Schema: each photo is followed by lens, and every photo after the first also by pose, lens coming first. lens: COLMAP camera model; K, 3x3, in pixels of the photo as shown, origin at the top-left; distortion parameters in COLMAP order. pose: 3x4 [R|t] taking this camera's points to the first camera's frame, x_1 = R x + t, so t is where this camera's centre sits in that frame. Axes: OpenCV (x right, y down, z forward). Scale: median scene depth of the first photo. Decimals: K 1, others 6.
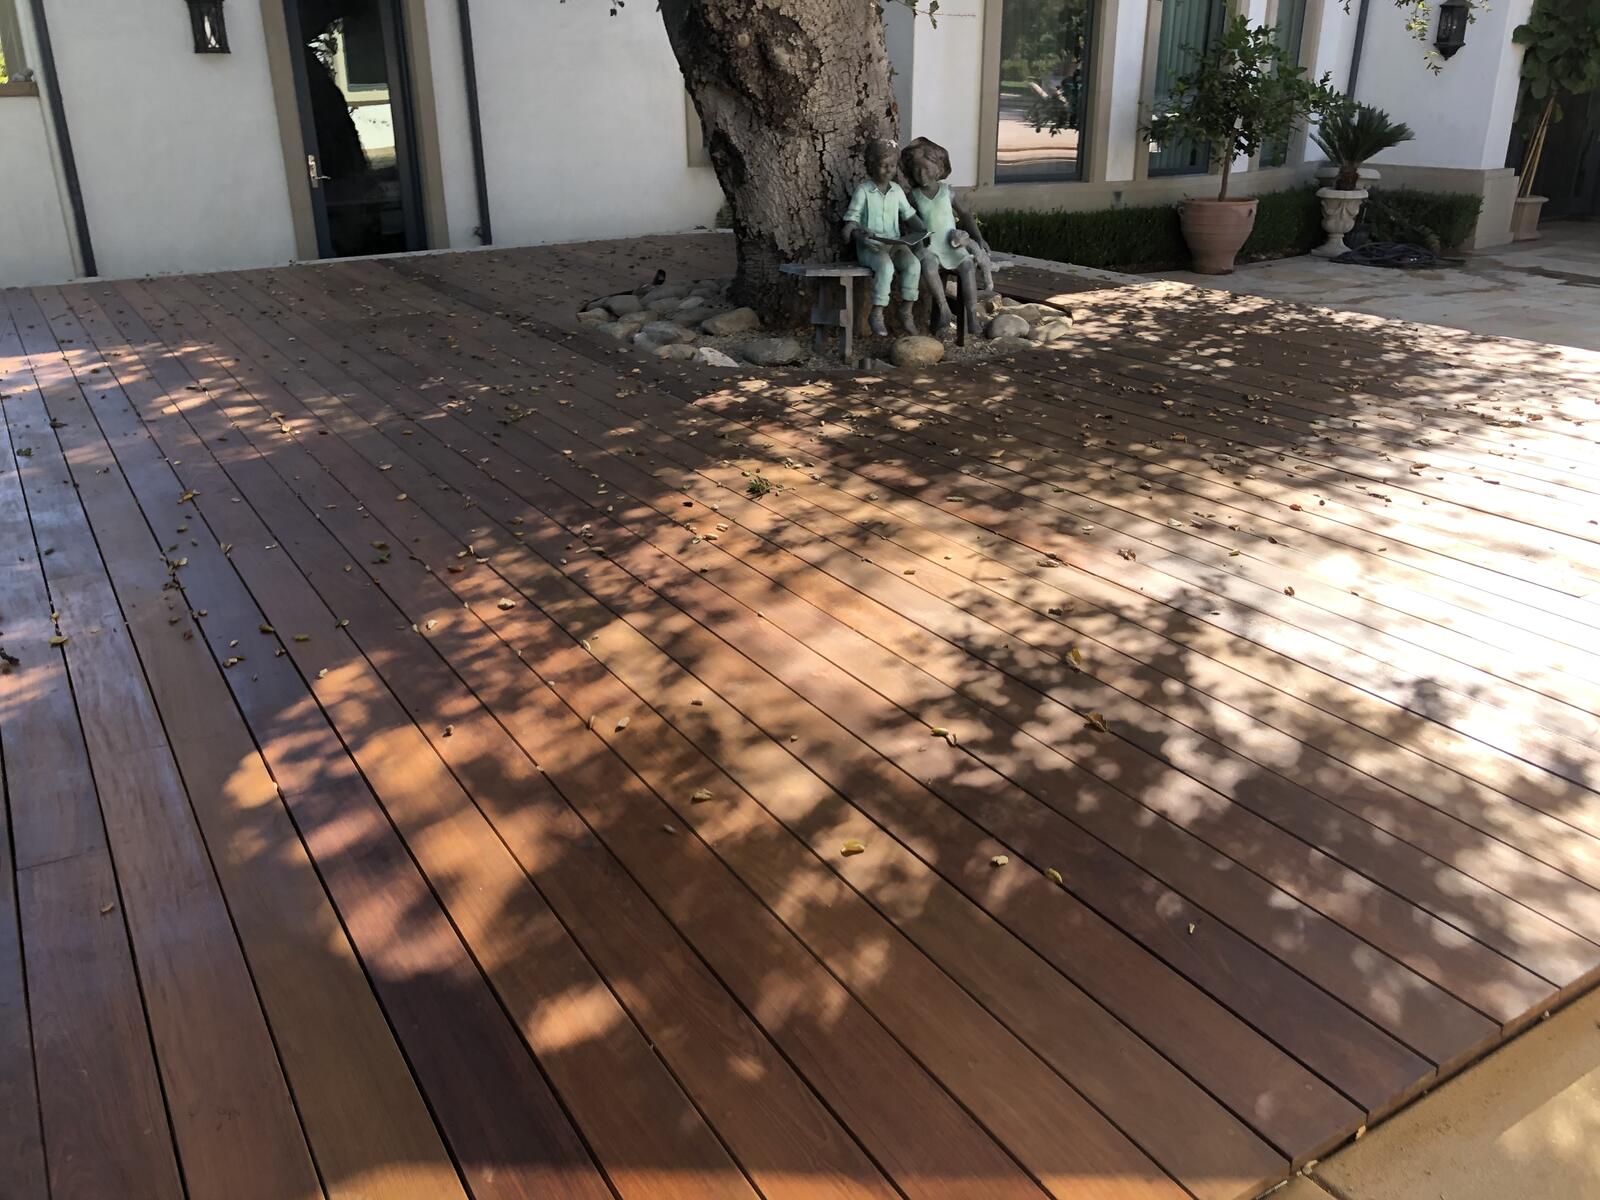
lens RADIAL K [[1300.3, 0, 758.5], [0, 1300.3, 612.2], [0, 0, 1]] dist [0.045985, -0.068100]
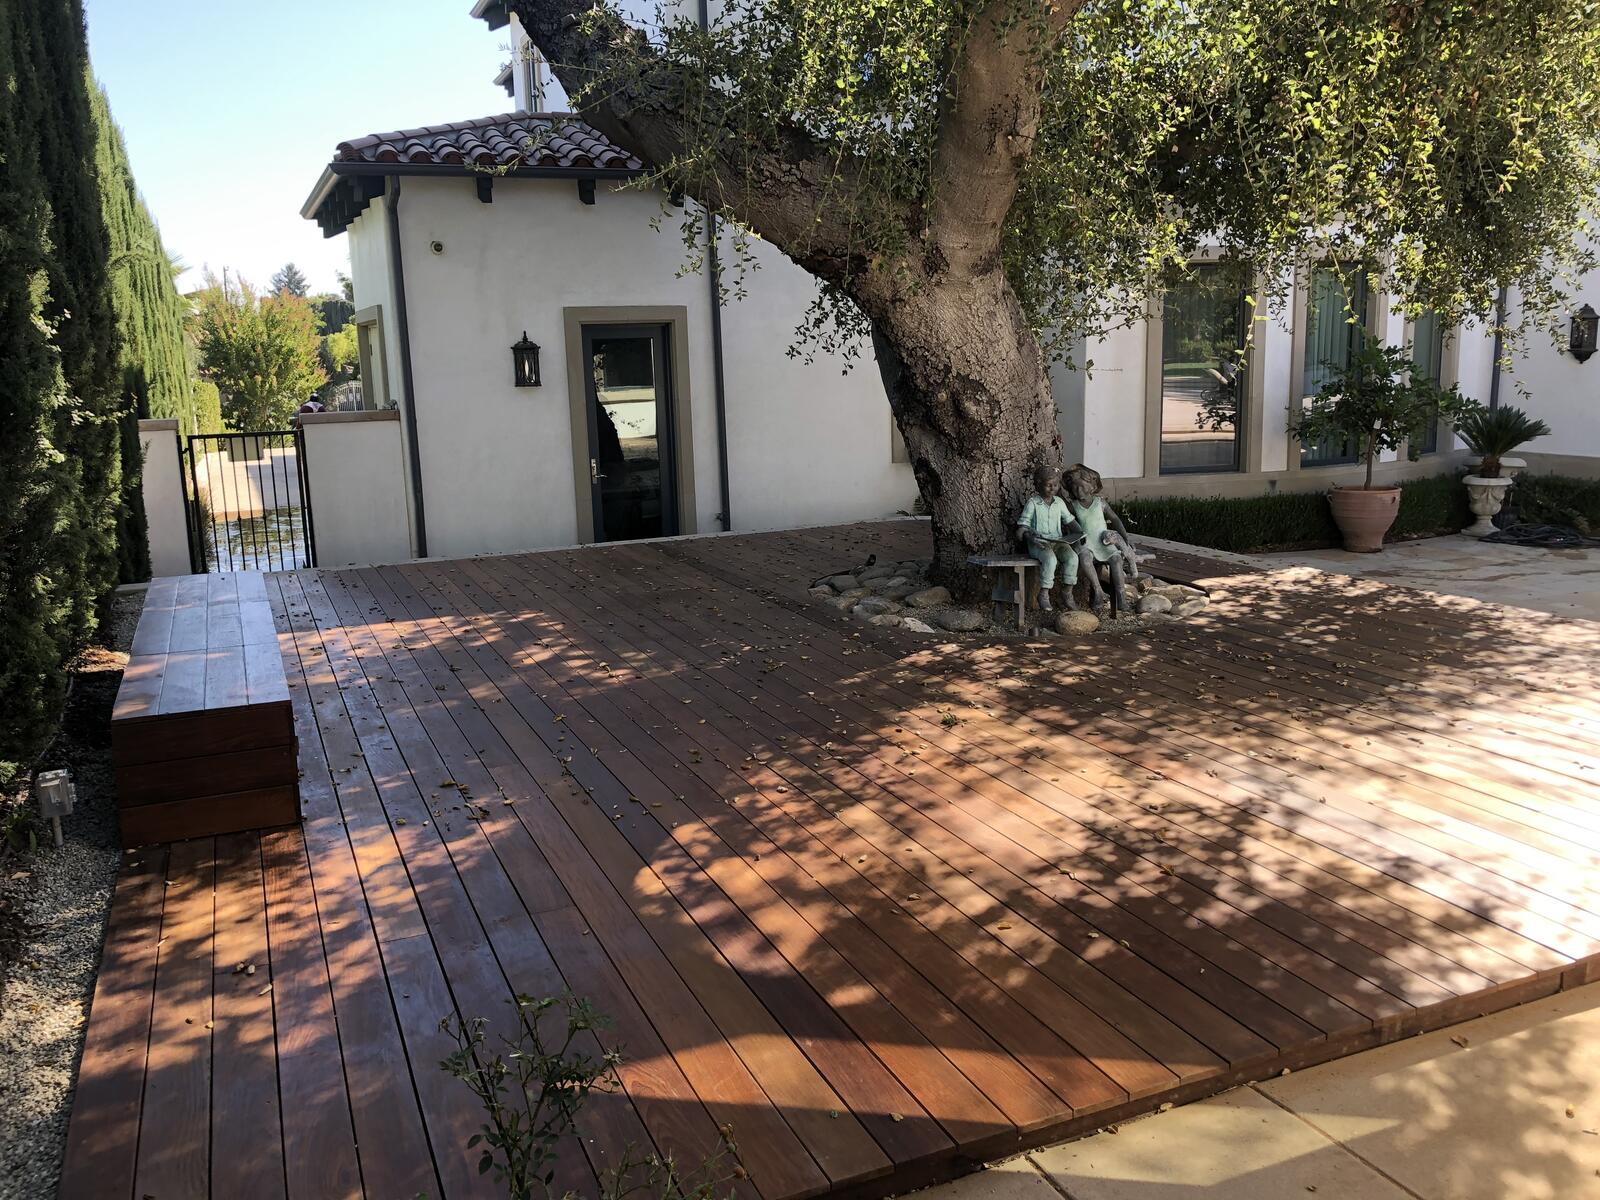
lens RADIAL K [[1300.3, 0, 764.3], [0, 1300.3, 584.4], [0, 0, 1]] dist [0.045985, -0.068100]
pose [[0.990351, 0.010043, -0.138219, -0.006535], [-0.038978, 0.977295, -0.208268, 0.049235], [0.132989, 0.211645, 0.968256, -0.349840]]
